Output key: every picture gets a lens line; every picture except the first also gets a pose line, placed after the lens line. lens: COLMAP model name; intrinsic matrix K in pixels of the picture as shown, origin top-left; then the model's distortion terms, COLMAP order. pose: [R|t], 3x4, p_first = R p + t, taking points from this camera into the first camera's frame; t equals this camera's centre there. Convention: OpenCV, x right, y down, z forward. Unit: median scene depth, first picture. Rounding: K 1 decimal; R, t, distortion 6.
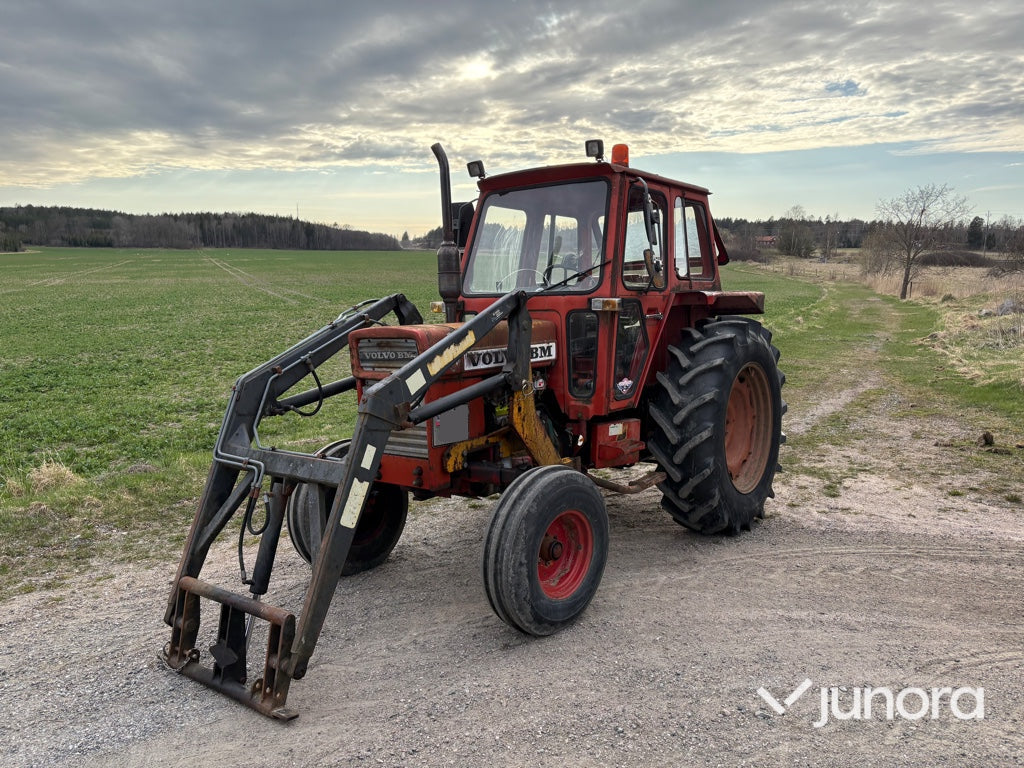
lens RADIAL K [[777.3, 0, 510.4], [0, 777.3, 379.5], [0, 0, 1]] dist [0.056749, -0.061929]
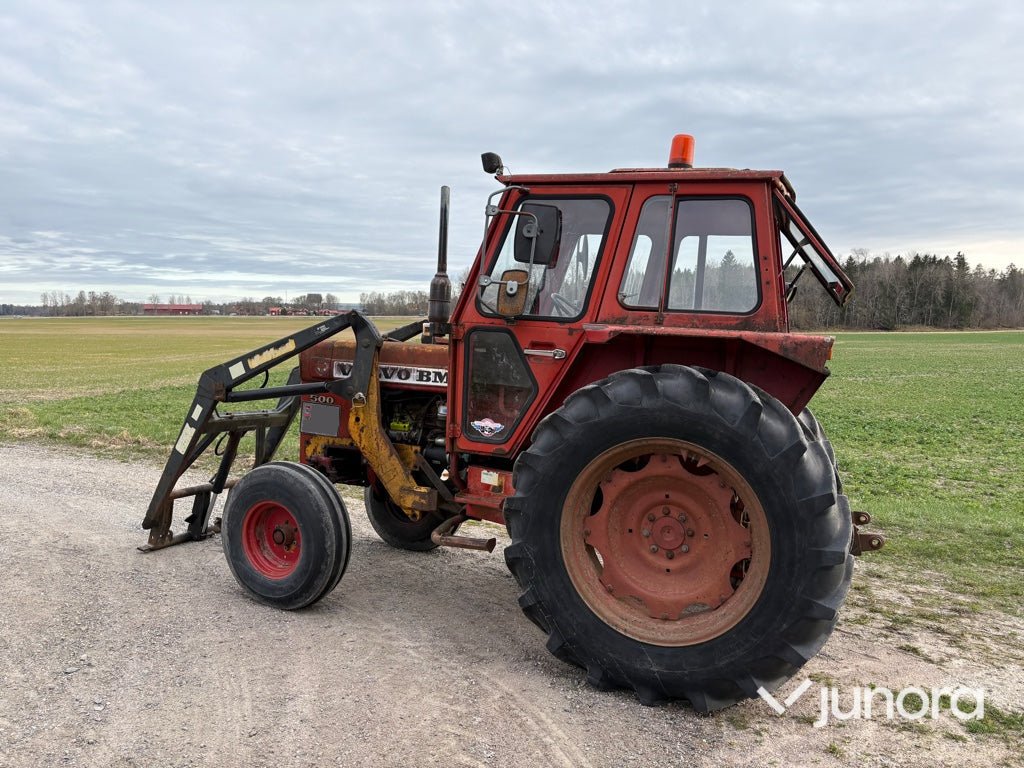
lens RADIAL K [[777.3, 0, 513.6], [0, 777.3, 388.1], [0, 0, 1]] dist [0.056749, -0.061929]
pose [[0.276172, 0.087688, -0.957100, 0.828726], [-0.164758, 0.985408, 0.042741, -0.065104], [0.946881, 0.145886, 0.286589, 0.657836]]
